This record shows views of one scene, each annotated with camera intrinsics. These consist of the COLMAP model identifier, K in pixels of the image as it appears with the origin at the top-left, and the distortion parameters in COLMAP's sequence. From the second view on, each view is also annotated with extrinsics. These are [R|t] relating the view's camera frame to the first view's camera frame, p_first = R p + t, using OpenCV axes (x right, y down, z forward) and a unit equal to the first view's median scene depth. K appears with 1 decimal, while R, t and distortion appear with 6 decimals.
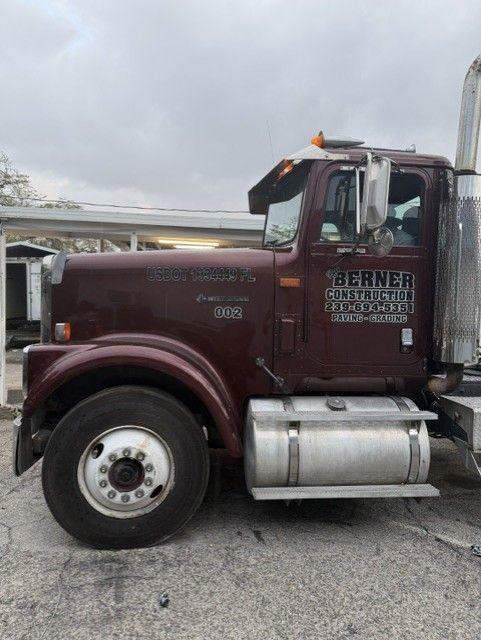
lens RADIAL K [[443.5, 0, 240.4], [0, 443.5, 319.3], [0, 0, 1]] dist [0.077388, -0.105466]
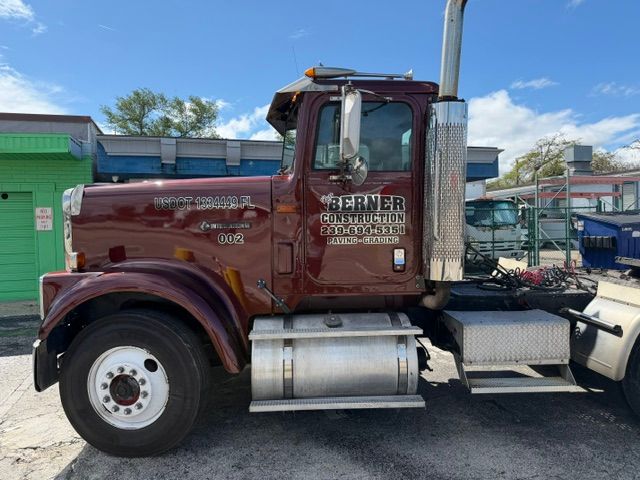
lens RADIAL K [[443.5, 0, 319.6], [0, 443.5, 243.2], [0, 0, 1]] dist [0.077388, -0.105466]
pose [[0.998406, -0.025786, -0.050199, 0.240810], [0.026805, 0.999446, 0.019747, -0.019342], [0.049662, -0.021062, 0.998544, -0.058238]]
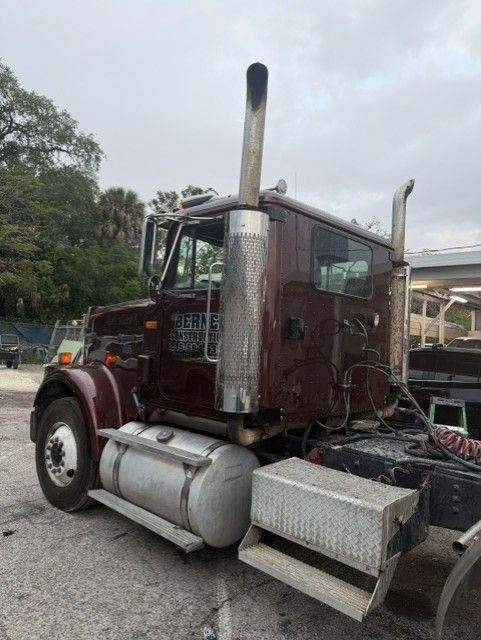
lens RADIAL K [[434.3, 0, 207.2], [0, 434.3, 320.8], [0, 0, 1]] dist [0.003895, -0.000448]
pose [[0.667229, -0.011857, -0.744758, 1.064876], [-0.067282, 0.994826, -0.076116, -0.015946], [0.741808, 0.100895, 0.662979, 0.347149]]
